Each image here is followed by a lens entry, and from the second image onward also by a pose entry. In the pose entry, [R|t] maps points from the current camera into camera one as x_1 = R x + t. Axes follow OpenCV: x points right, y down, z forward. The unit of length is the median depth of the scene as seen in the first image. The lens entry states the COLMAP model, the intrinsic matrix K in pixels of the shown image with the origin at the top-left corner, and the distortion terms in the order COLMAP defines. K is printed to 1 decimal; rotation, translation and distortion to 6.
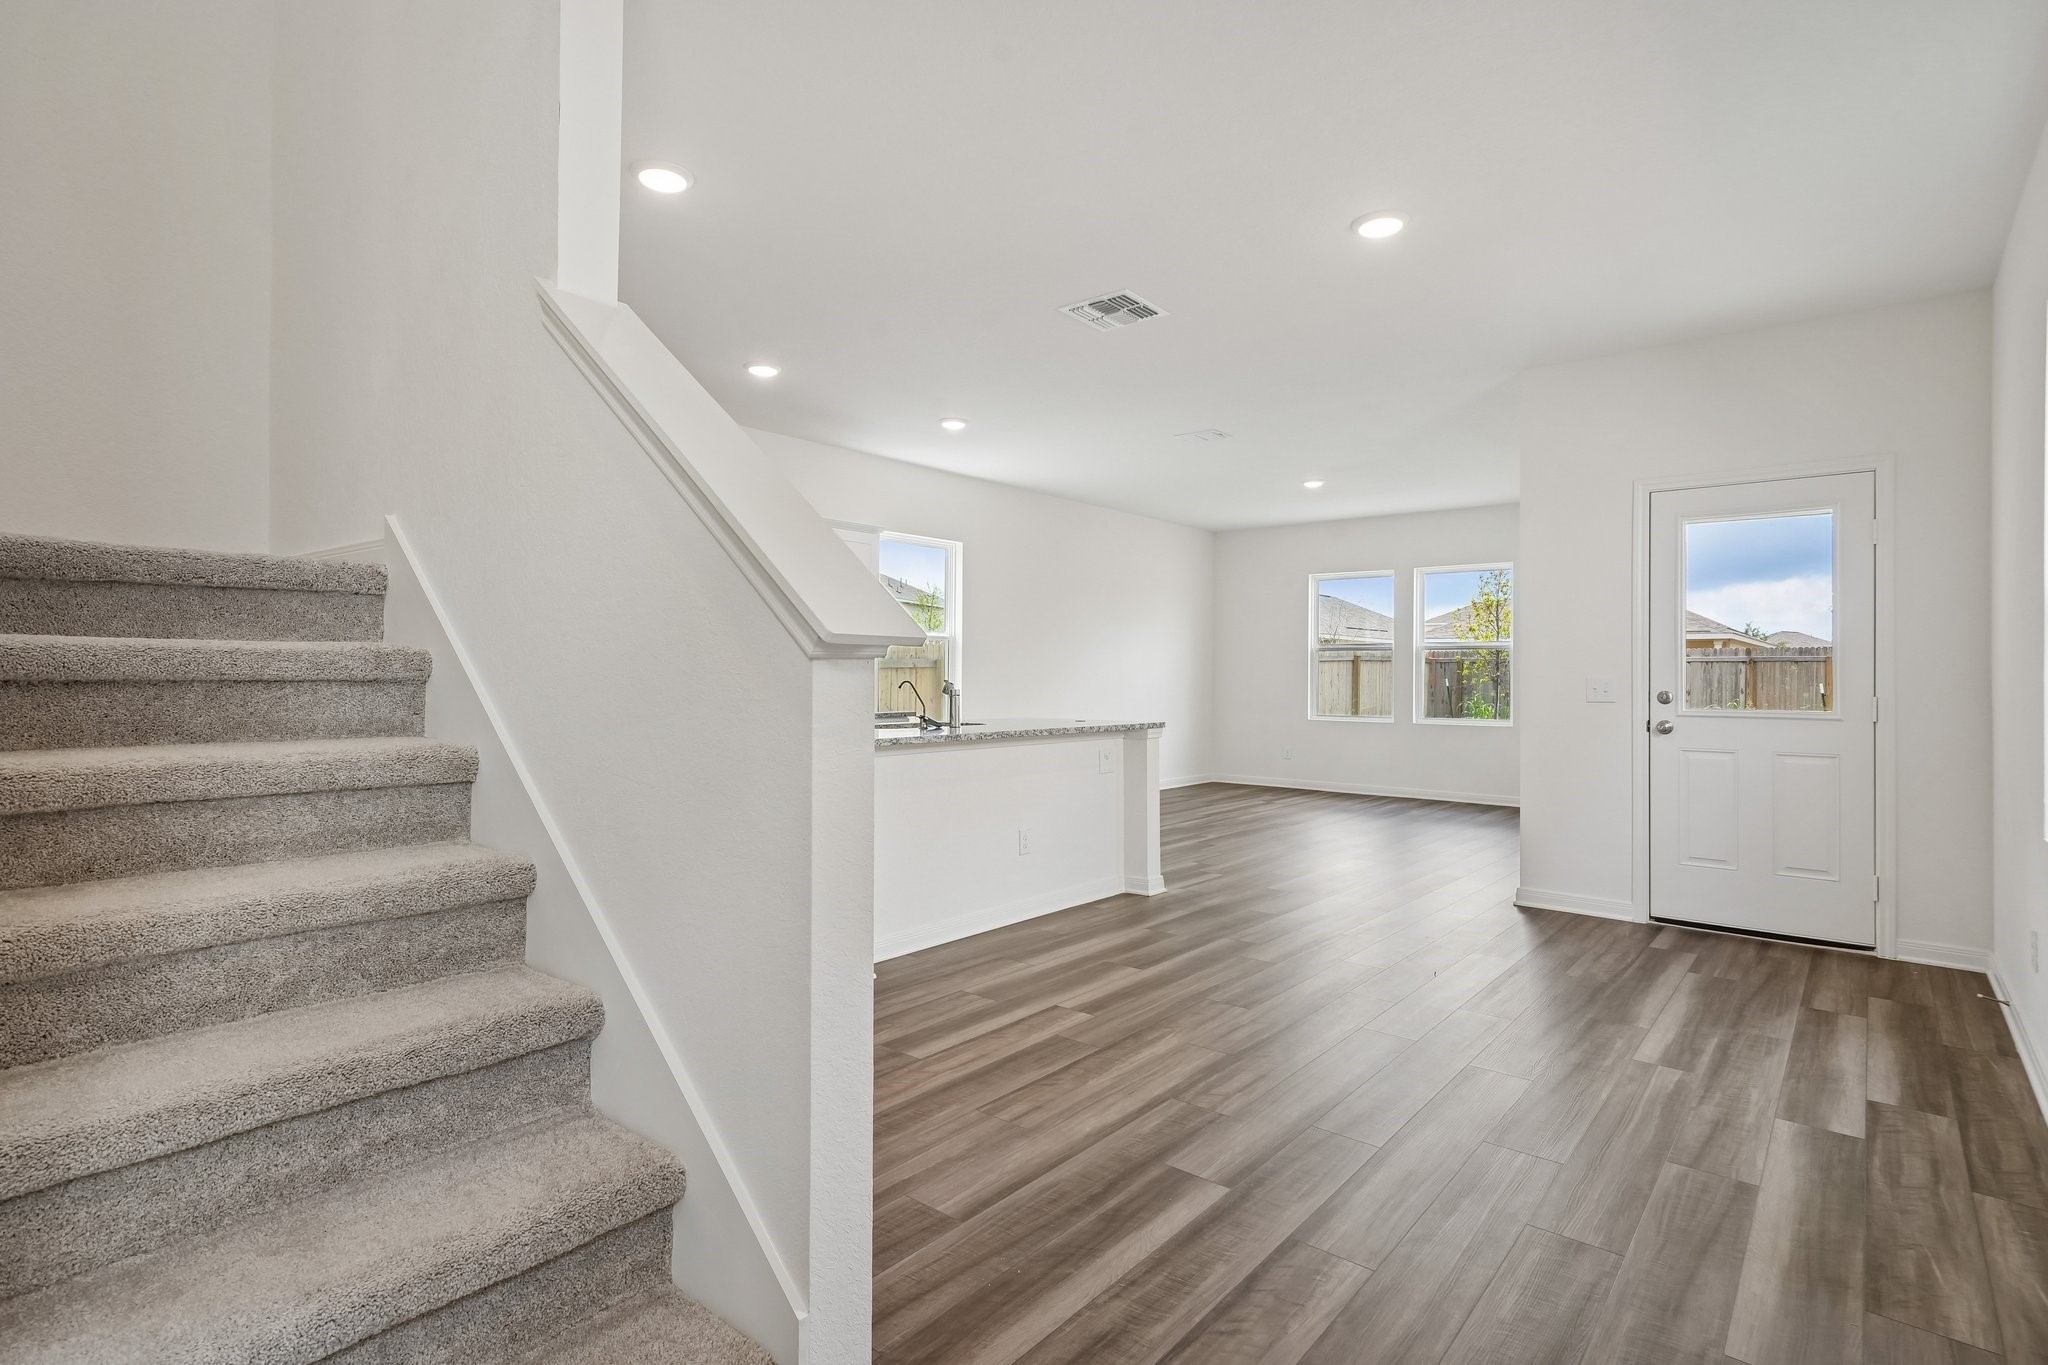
lens RADIAL K [[984.3, 0, 1024.9], [0, 984.3, 668.4], [0, 0, 1]] dist [0.016584, 0.002872]
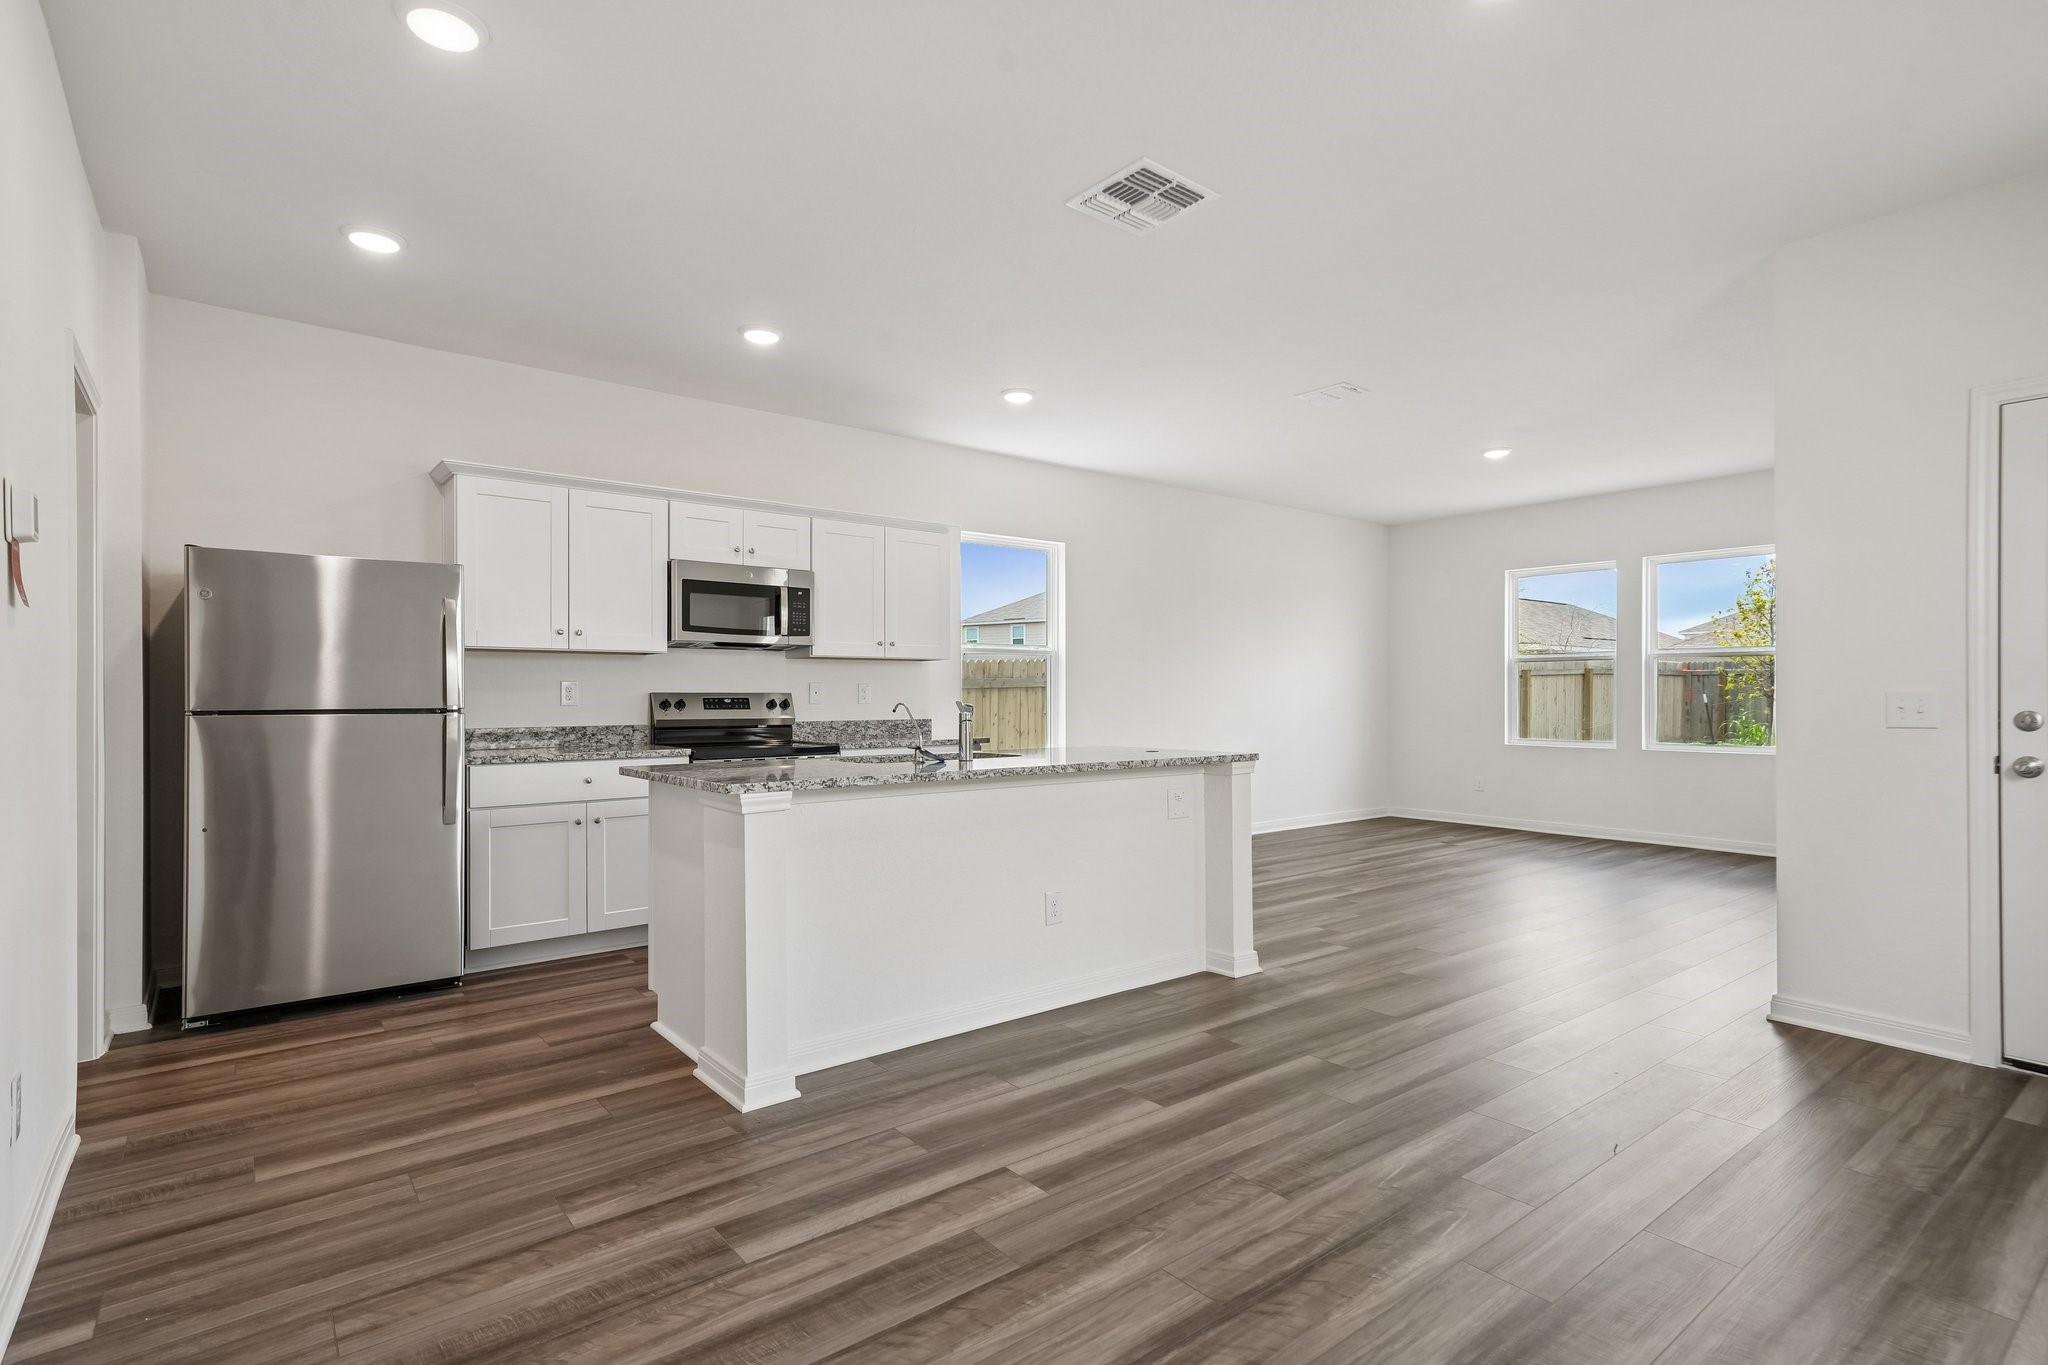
lens RADIAL K [[984.3, 0, 1037.1], [0, 984.3, 693.1], [0, 0, 1]] dist [0.016584, 0.002872]
pose [[0.980931, -0.007907, -0.194194, 0.152879], [0.008958, 0.999950, 0.004534, 0.002739], [0.194148, -0.006187, 0.980953, 0.256298]]
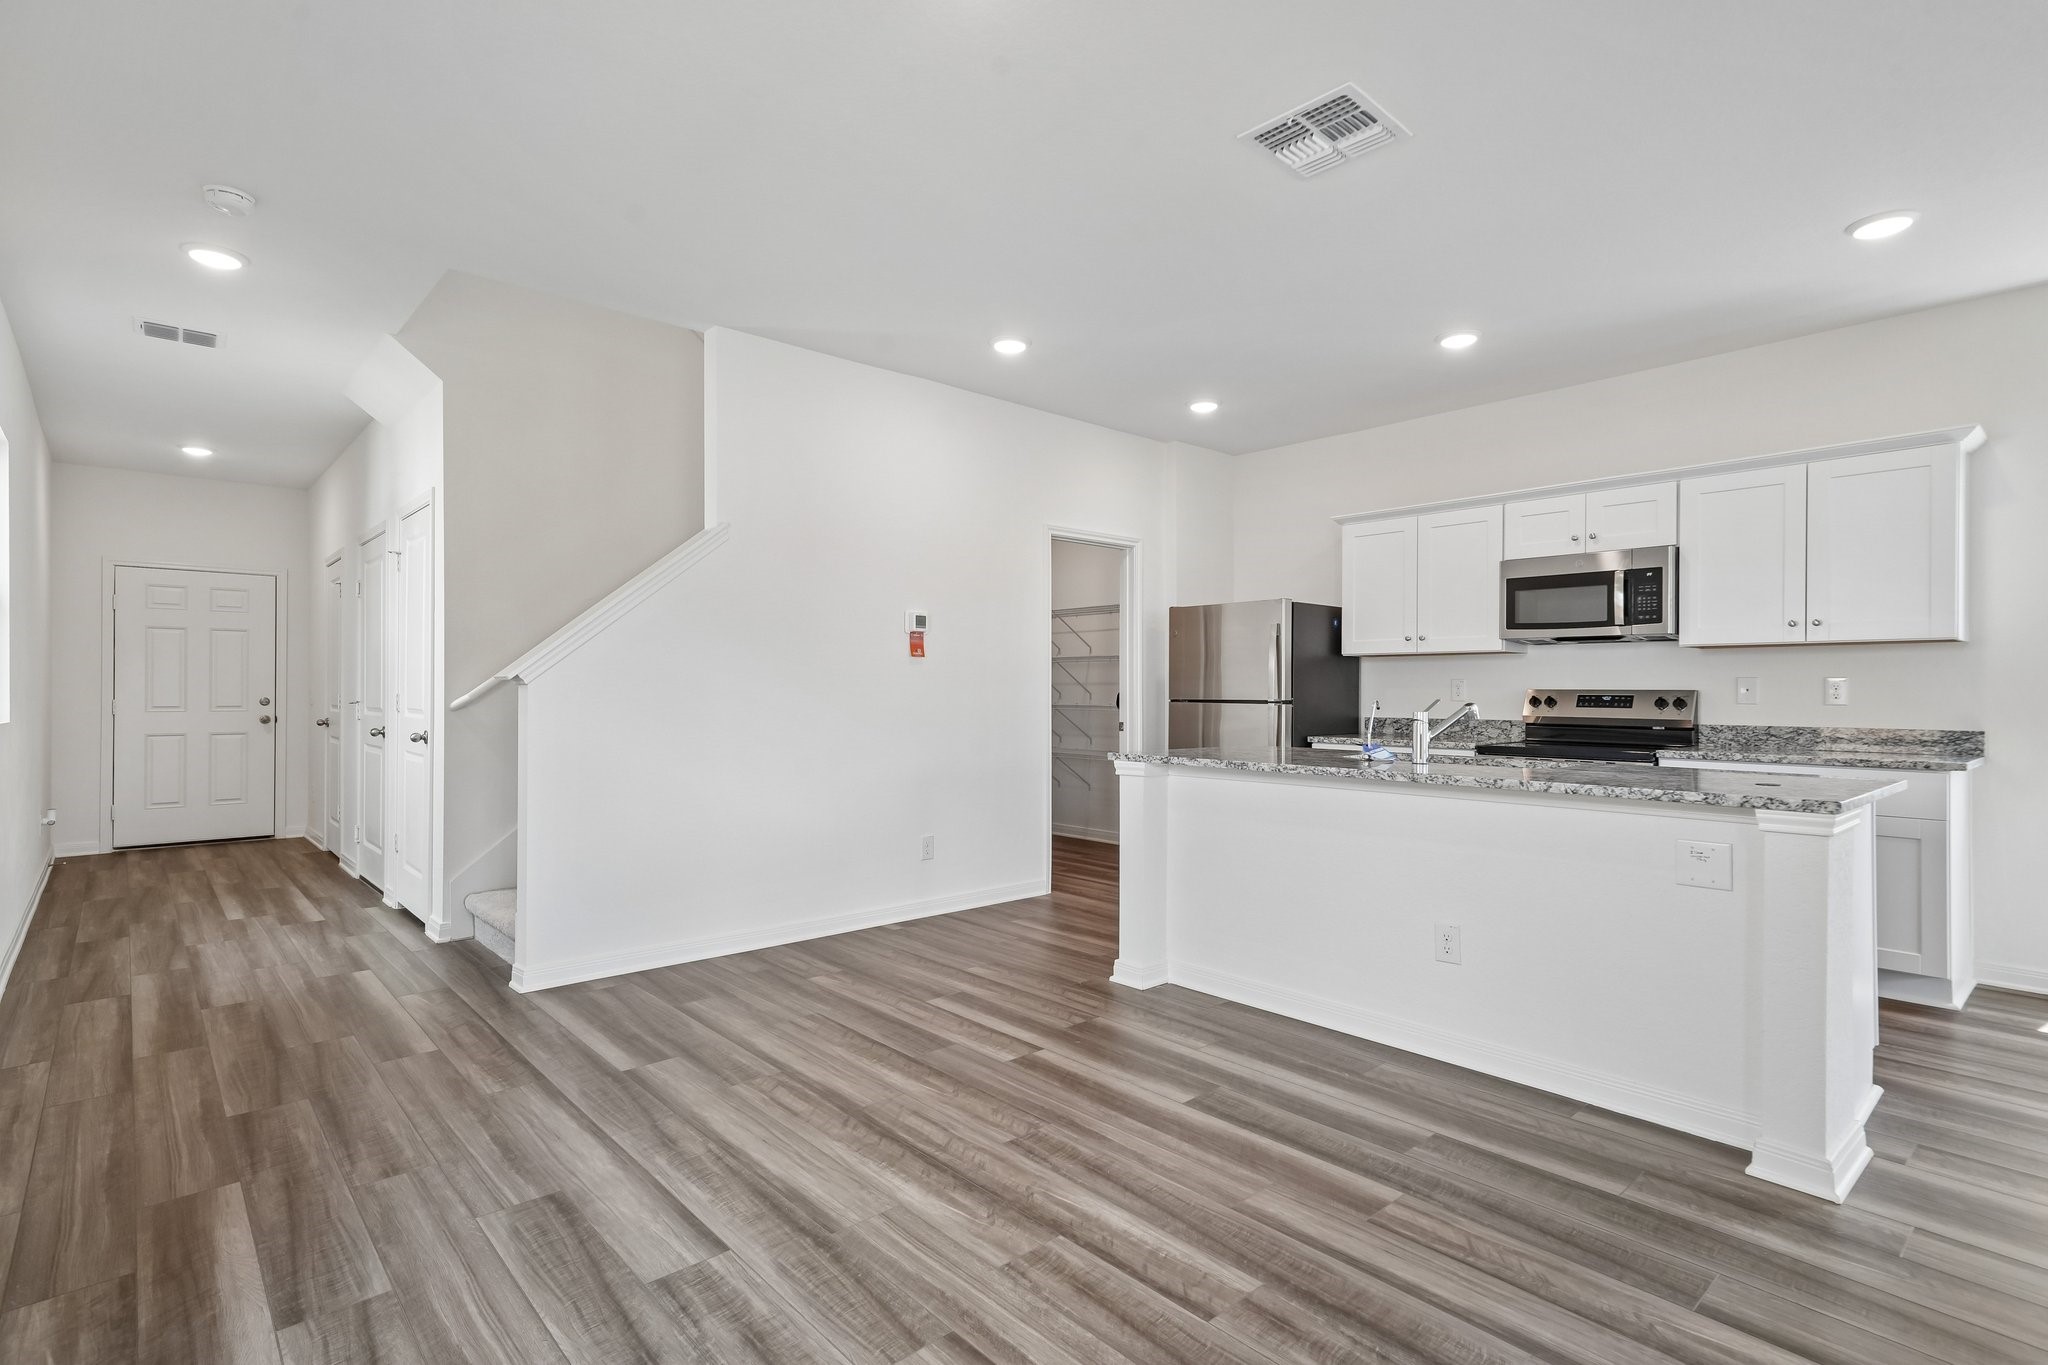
lens RADIAL K [[984.3, 0, 1039.4], [0, 984.3, 686.4], [0, 0, 1]] dist [0.016584, 0.002872]
pose [[-0.121644, -0.011533, -0.992507, 0.757724], [0.004918, 0.999913, -0.012222, 0.011164], [0.992562, -0.006367, -0.121576, 0.885094]]
